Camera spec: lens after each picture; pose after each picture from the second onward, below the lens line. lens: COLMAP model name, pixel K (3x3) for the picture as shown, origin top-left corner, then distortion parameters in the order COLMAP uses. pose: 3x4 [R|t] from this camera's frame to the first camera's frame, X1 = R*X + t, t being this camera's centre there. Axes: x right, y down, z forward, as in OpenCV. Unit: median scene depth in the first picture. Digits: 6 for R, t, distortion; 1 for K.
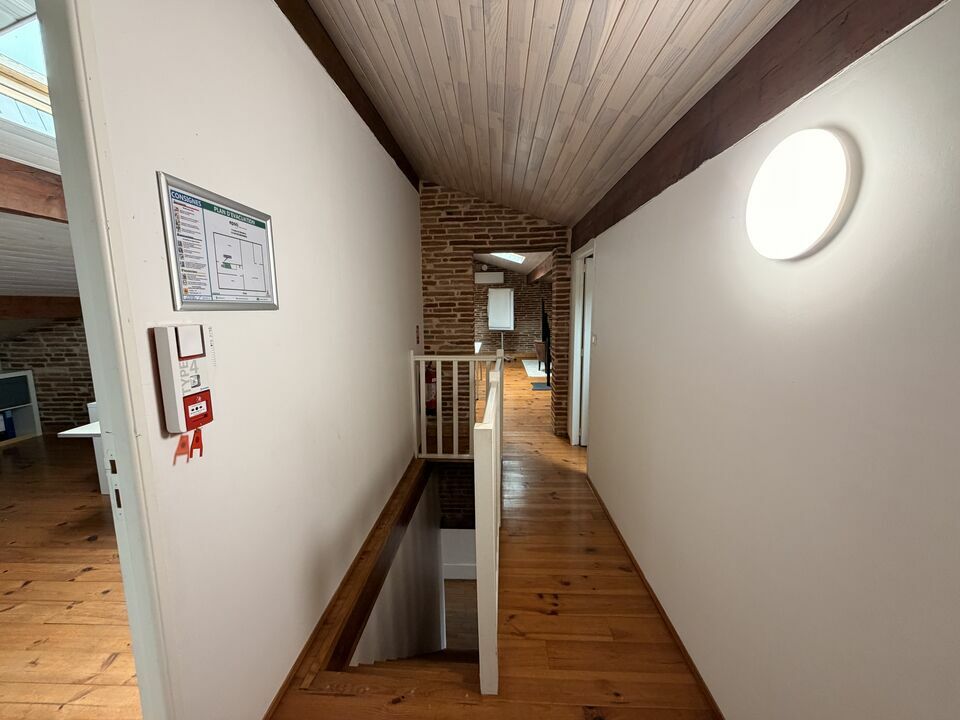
lens RADIAL K [[383.8, 0, 479.4], [0, 383.8, 361.4], [0, 0, 1]] dist [0.002324, 0.000429]
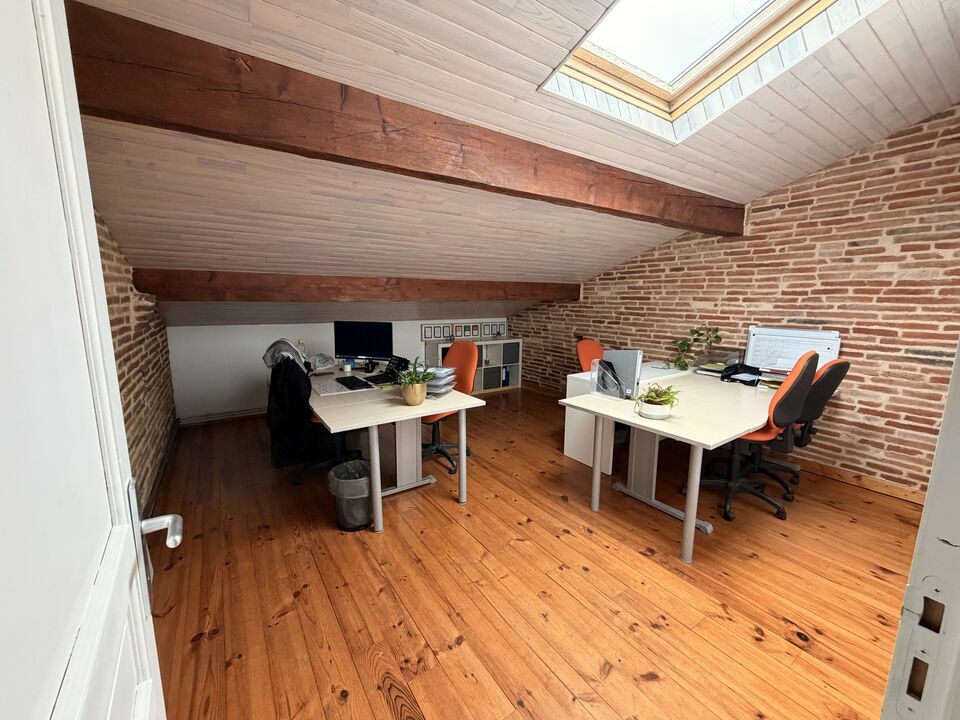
lens RADIAL K [[383.8, 0, 476.2], [0, 383.8, 359.0], [0, 0, 1]] dist [0.002324, 0.000429]
pose [[0.600097, 0.141906, -0.787239, -0.309069], [-0.126270, 0.988605, 0.081951, 0.004833], [0.789898, 0.050226, 0.611178, 0.092653]]
